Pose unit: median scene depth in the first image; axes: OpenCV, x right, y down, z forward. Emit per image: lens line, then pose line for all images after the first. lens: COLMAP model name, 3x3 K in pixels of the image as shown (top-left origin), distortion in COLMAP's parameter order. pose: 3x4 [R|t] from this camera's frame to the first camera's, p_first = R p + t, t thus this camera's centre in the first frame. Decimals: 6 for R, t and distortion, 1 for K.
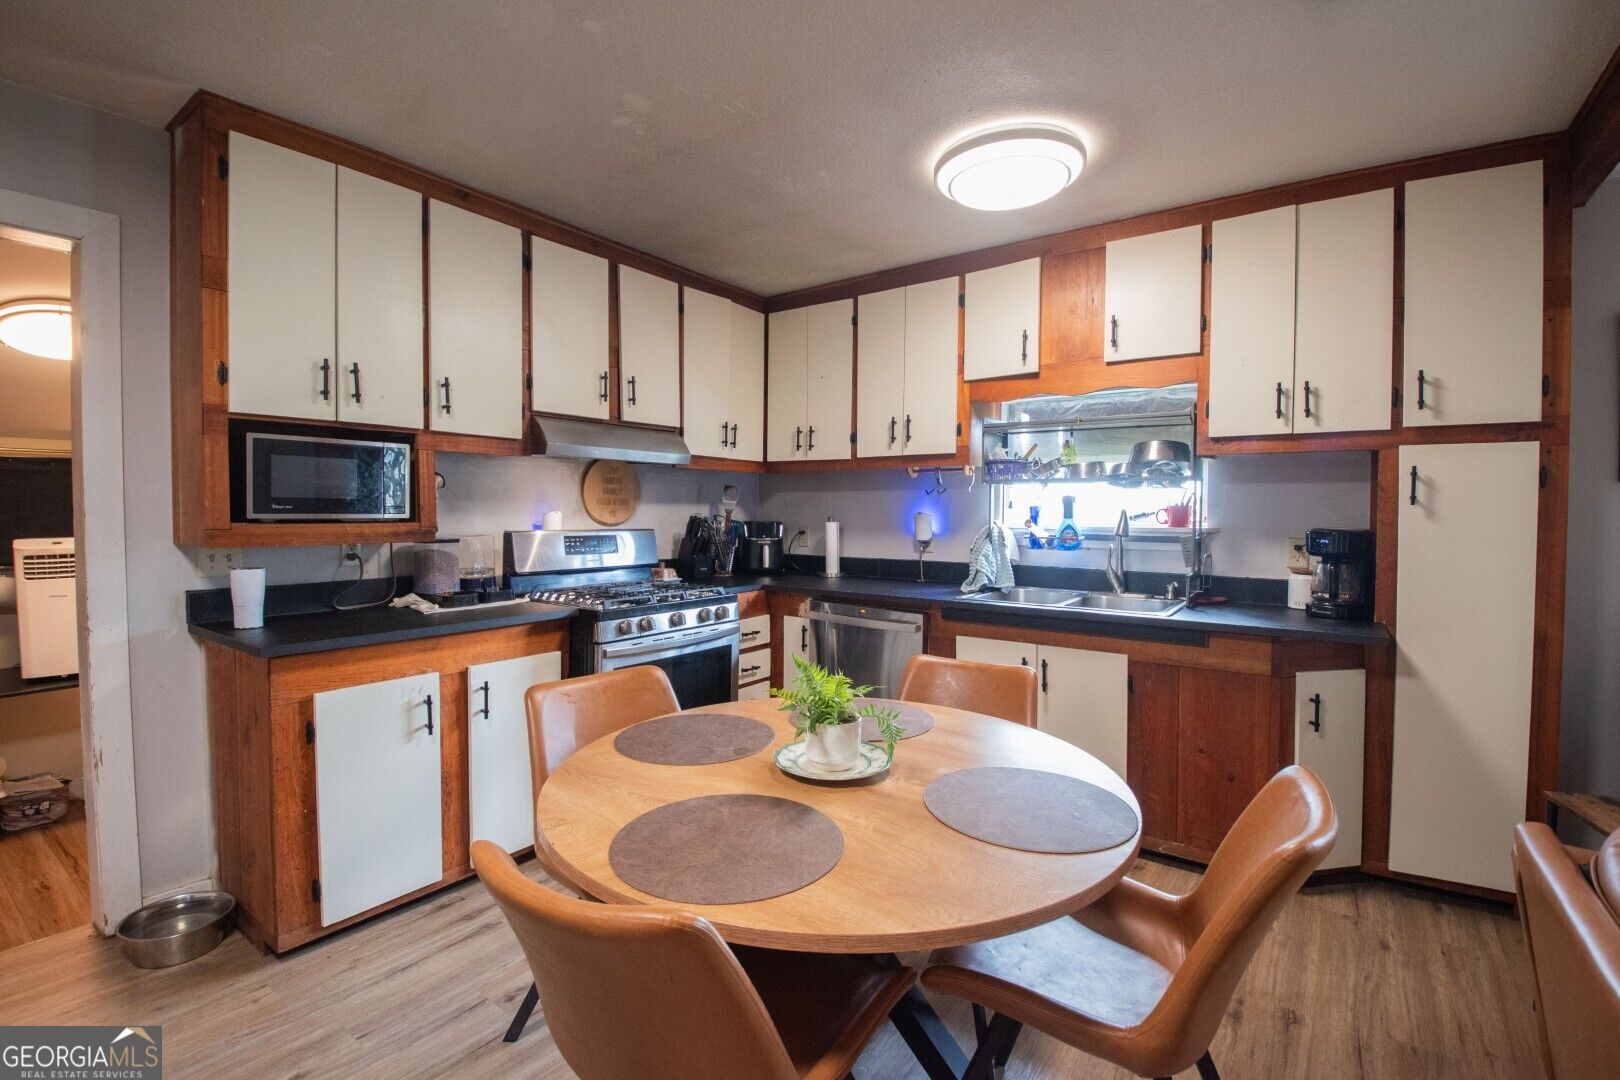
lens RADIAL K [[713.5, 0, 803.4], [0, 713.5, 532.6], [0, 0, 1]] dist [0.005201, -0.017529]
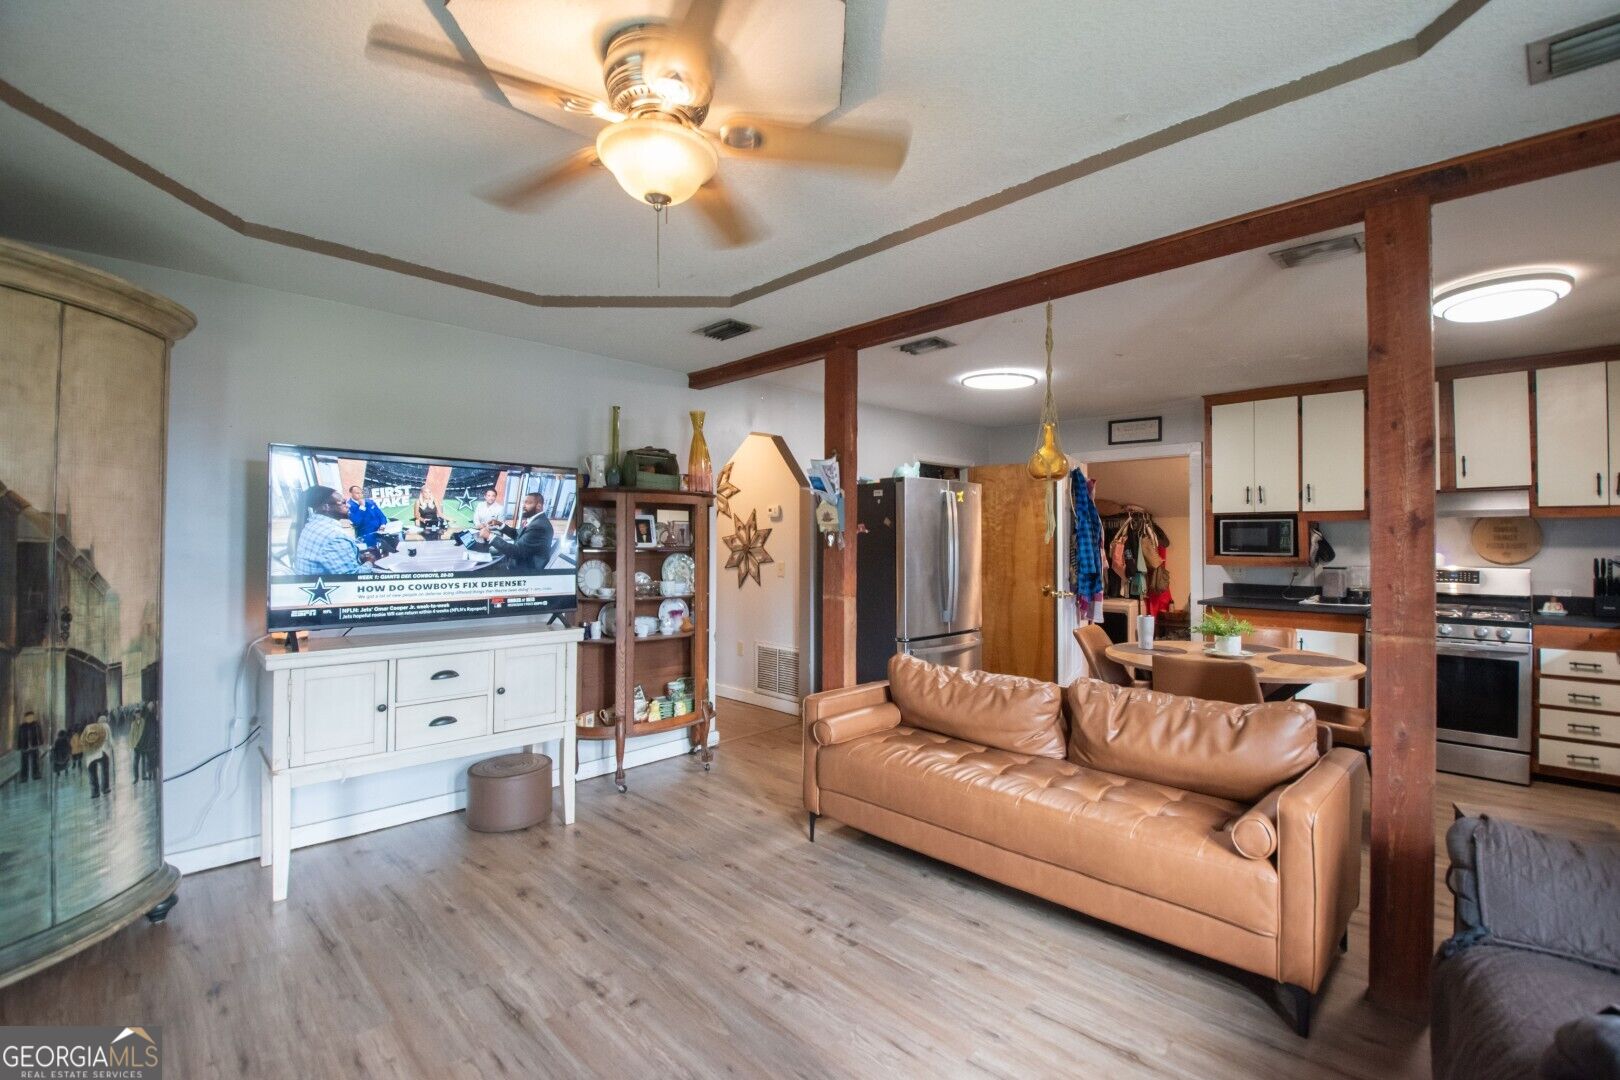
lens RADIAL K [[713.5, 0, 813.2], [0, 713.5, 531.5], [0, 0, 1]] dist [0.005201, -0.017529]
pose [[-0.158456, -0.021685, -0.987128, 1.373811], [-0.035245, 0.999246, -0.016294, -0.004783], [0.986737, 0.032209, -0.159101, -0.033398]]
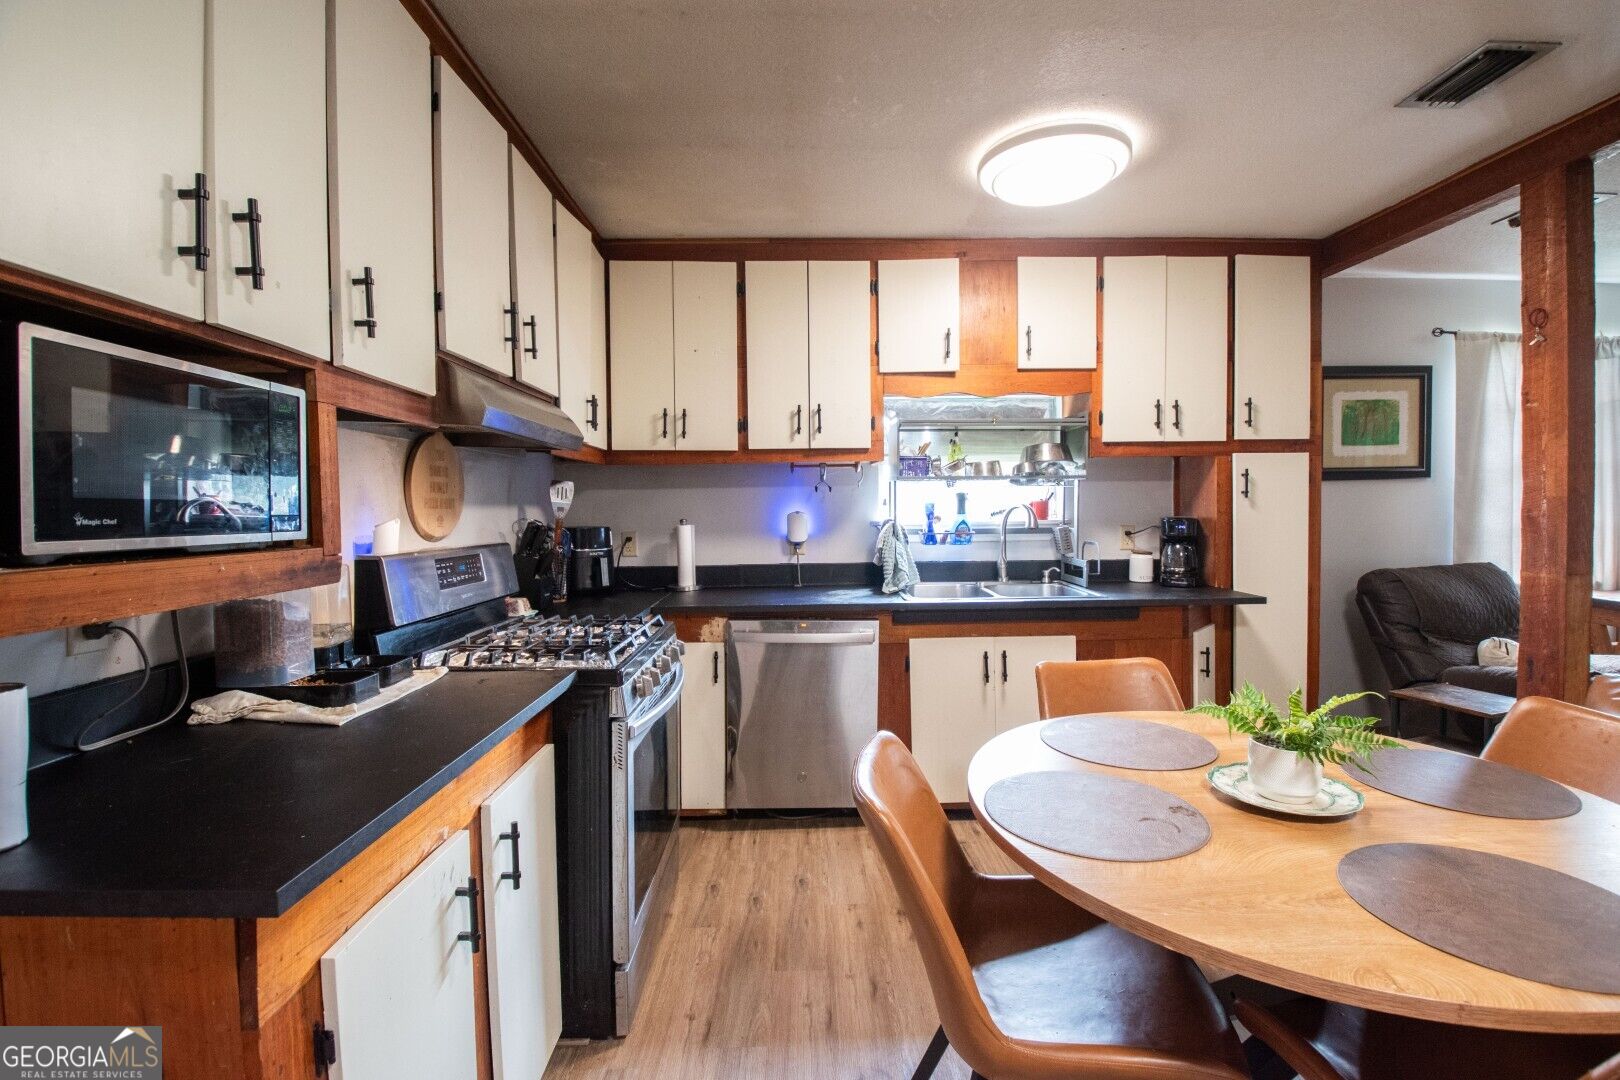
lens RADIAL K [[713.5, 0, 815.5], [0, 713.5, 531.0], [0, 0, 1]] dist [0.005201, -0.017529]
pose [[0.794824, -0.034849, 0.605838, -0.453616], [0.035854, 0.999302, 0.010443, -0.014445], [-0.605780, 0.013422, 0.795519, 0.312420]]
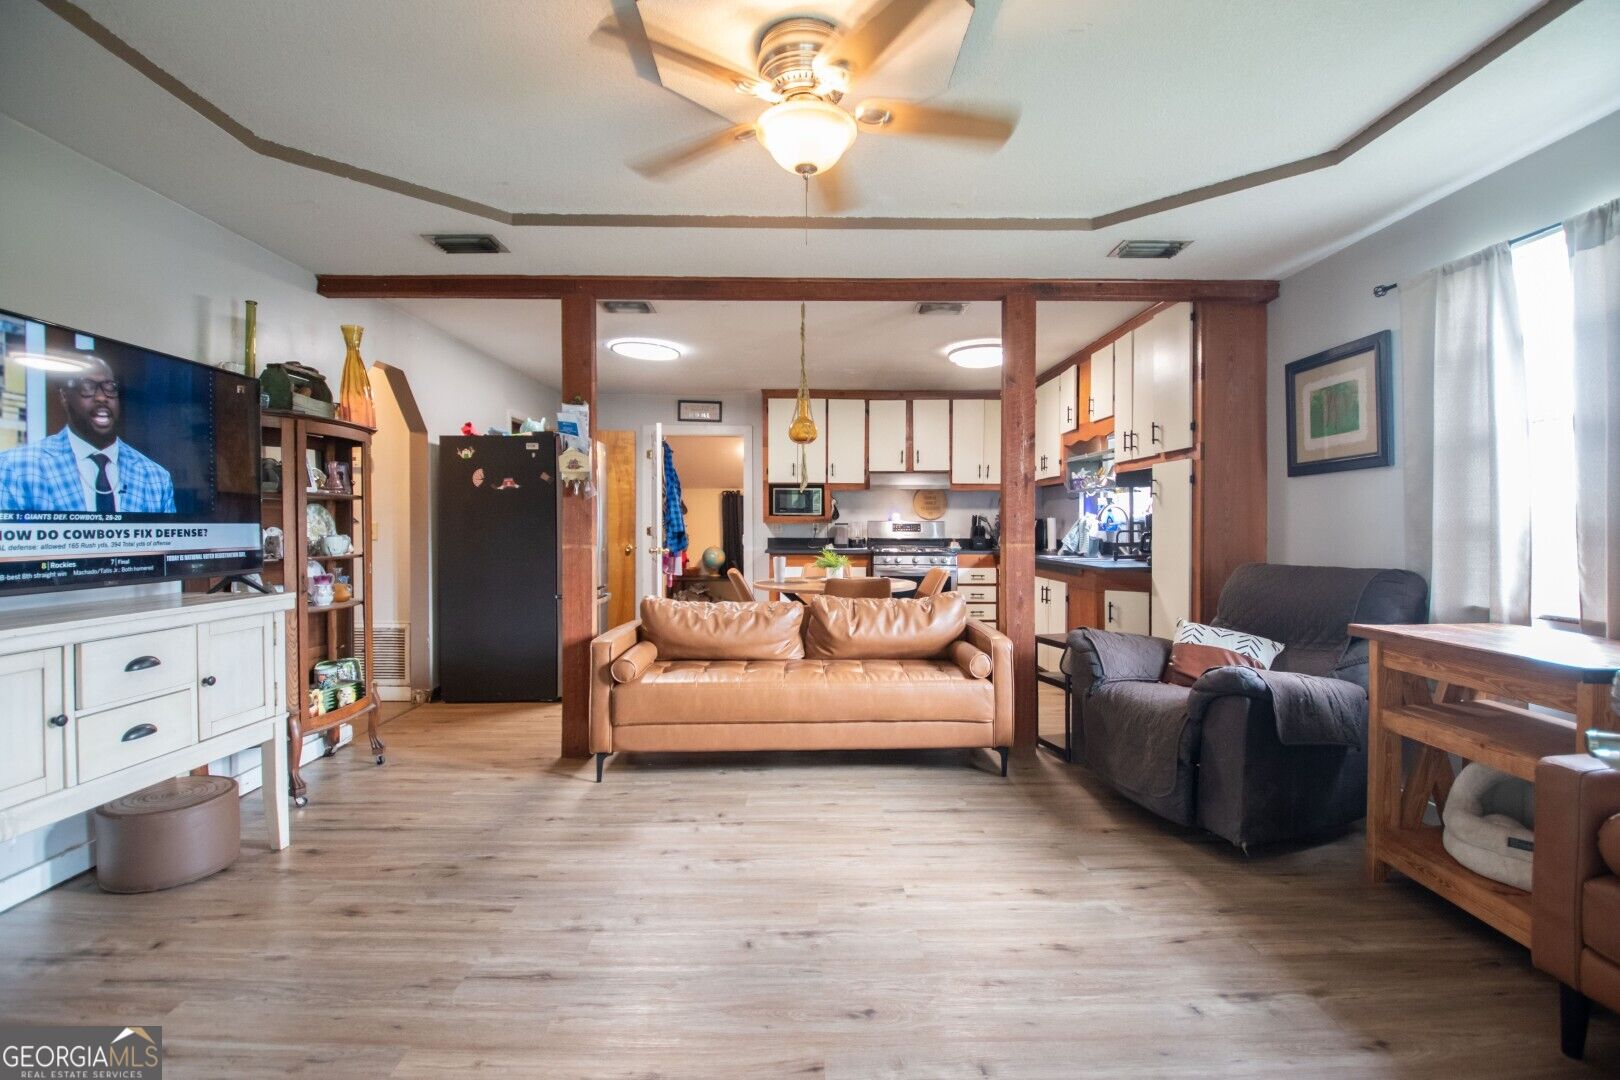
lens RADIAL K [[713.5, 0, 824.7], [0, 713.5, 529.9], [0, 0, 1]] dist [0.005201, -0.017529]
pose [[0.601055, 0.003084, -0.799202, 1.381590], [-0.022726, 0.999654, -0.013234, 0.061983], [0.798884, 0.026117, 0.600917, -0.550392]]
